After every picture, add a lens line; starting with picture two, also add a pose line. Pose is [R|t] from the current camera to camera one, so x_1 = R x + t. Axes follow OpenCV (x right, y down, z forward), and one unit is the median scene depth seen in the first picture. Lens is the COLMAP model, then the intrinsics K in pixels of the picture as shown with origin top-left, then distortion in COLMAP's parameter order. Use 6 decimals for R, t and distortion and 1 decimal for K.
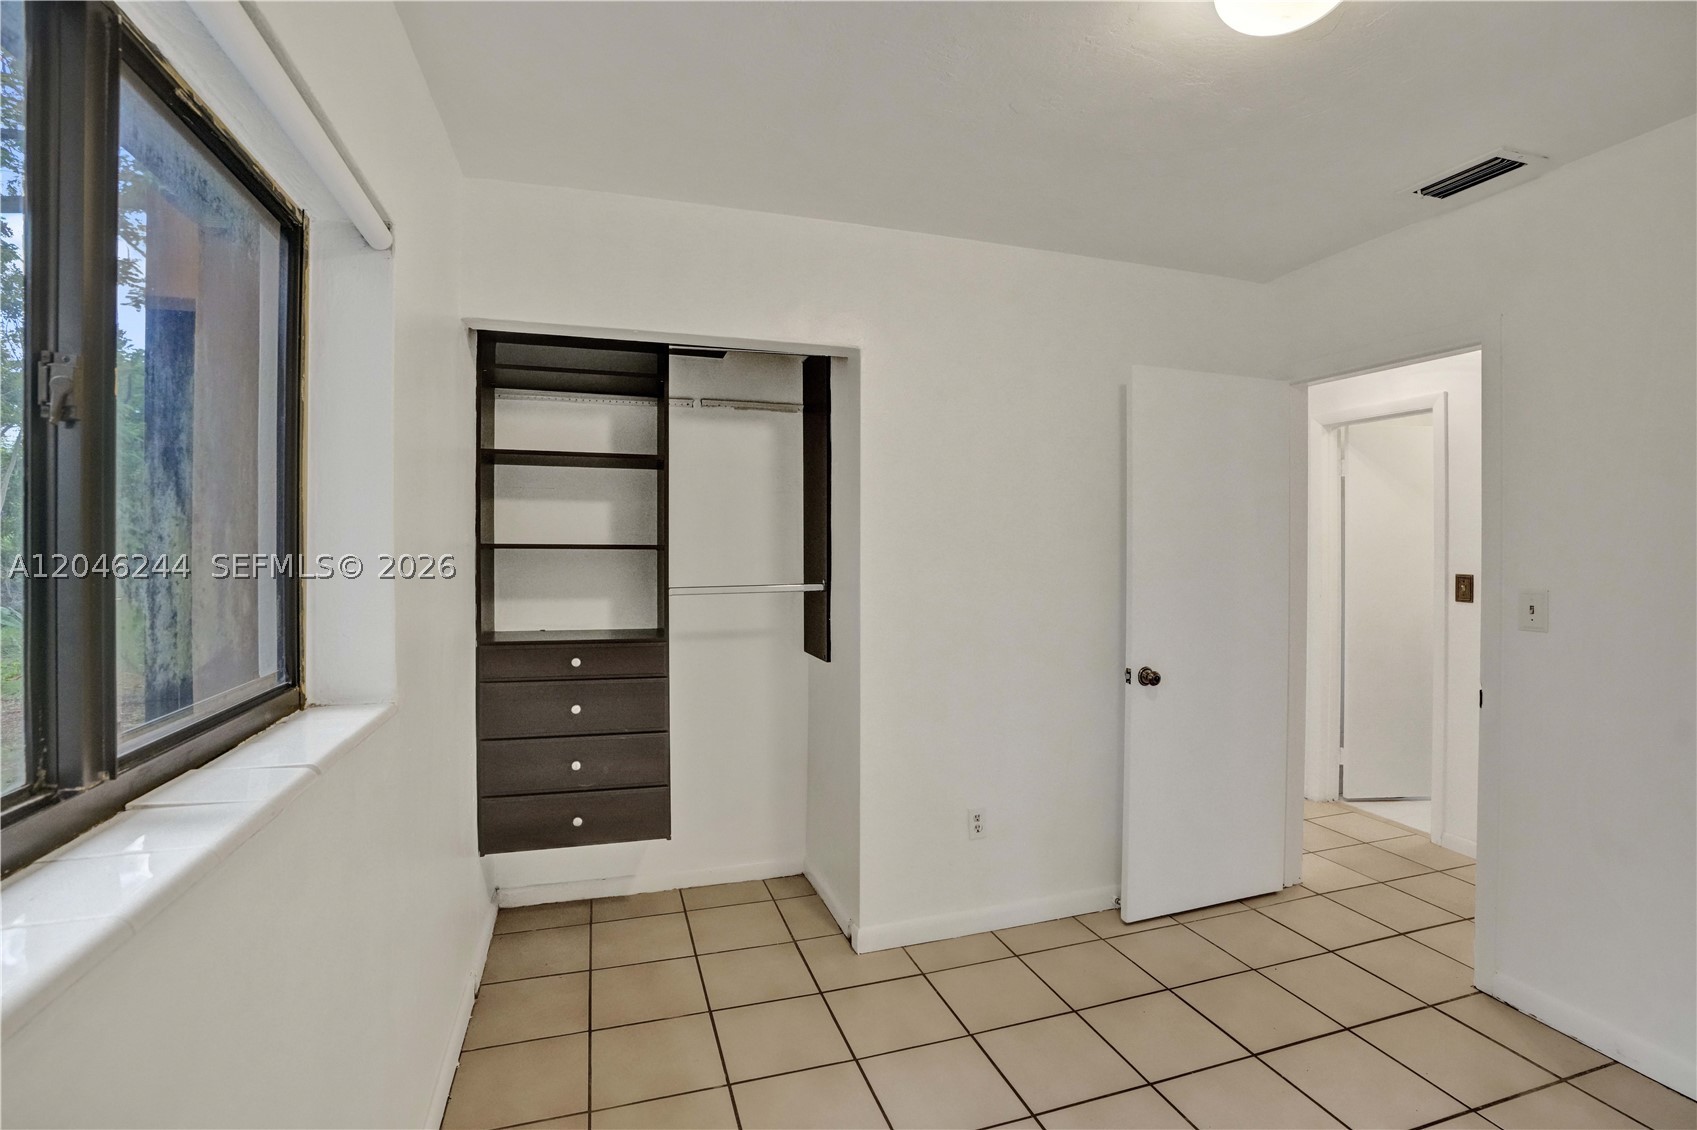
lens RADIAL K [[798.3, 0, 855.0], [0, 798.3, 562.8], [0, 0, 1]] dist [-0.047974, 0.026005]
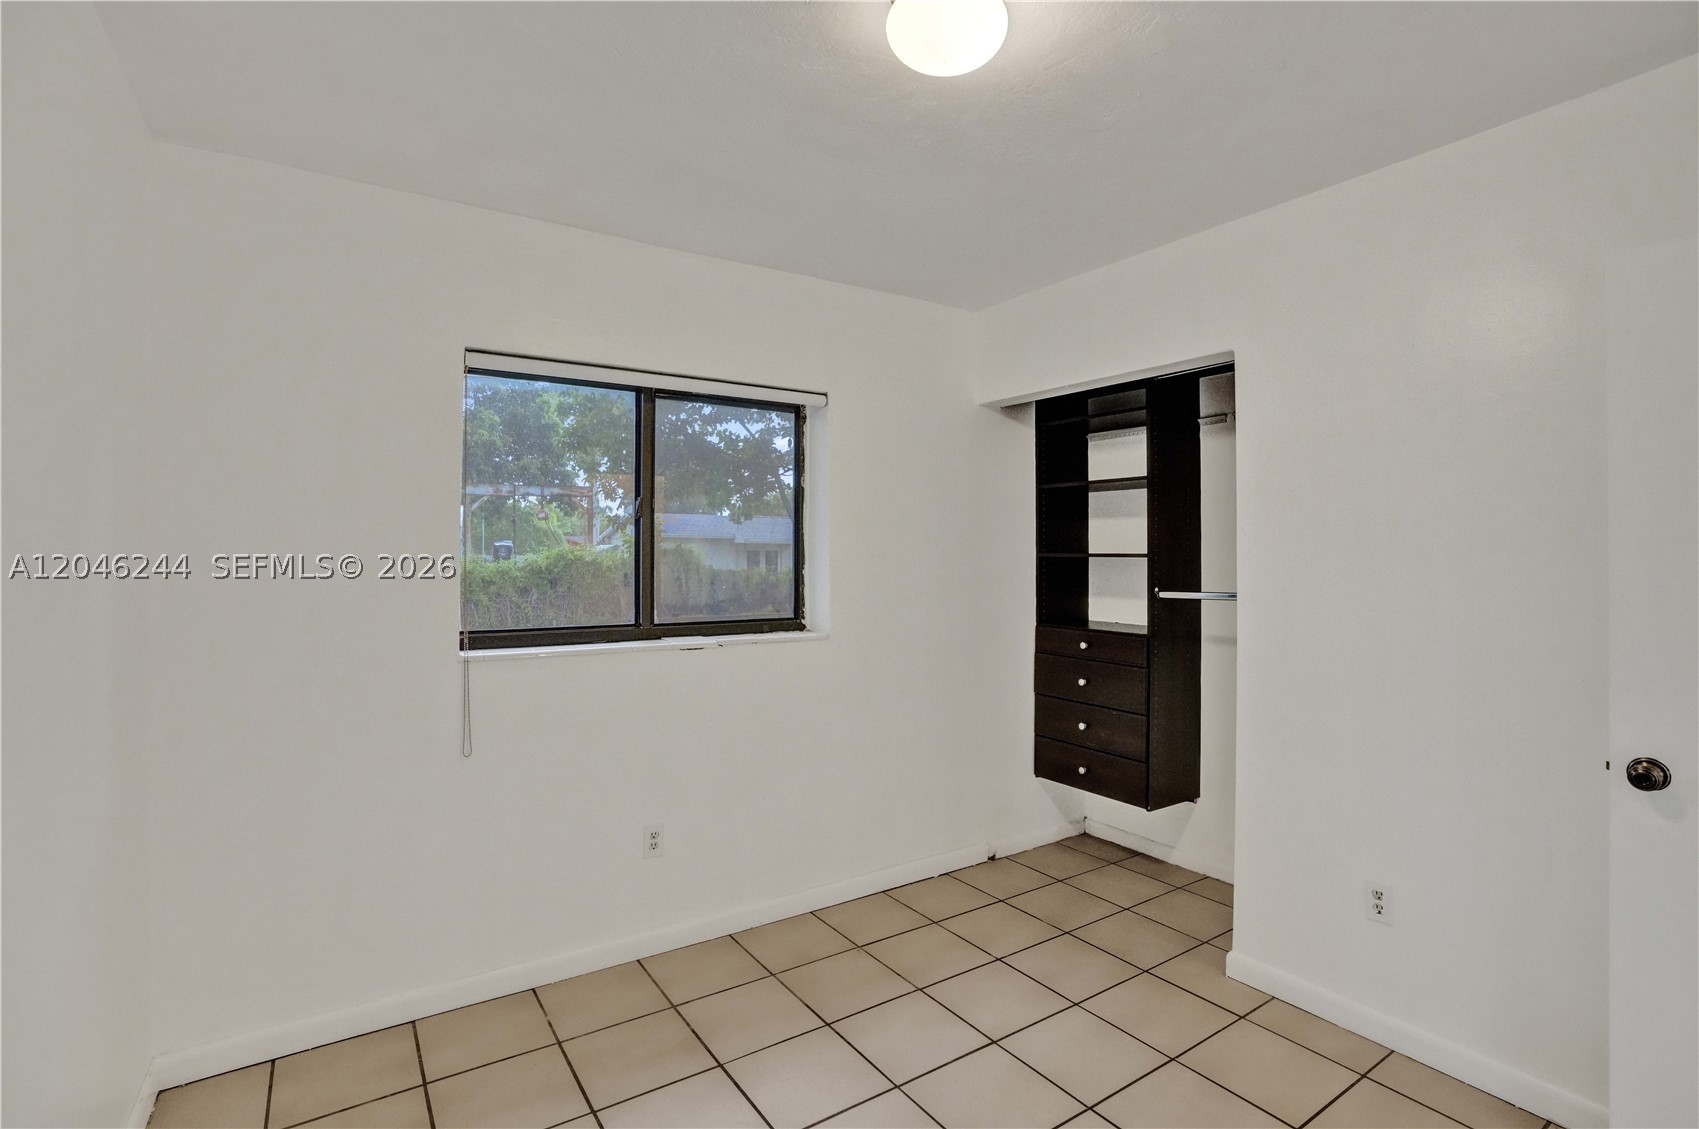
lens RADIAL K [[799.3, 0, 856.0], [0, 799.3, 562.3], [0, 0, 1]] dist [-0.047974, 0.026005]
pose [[0.286045, 0.004501, -0.958206, 0.736448], [-0.016869, 0.999858, -0.000339, -0.001748], [0.958068, 0.016261, 0.286080, 0.265411]]
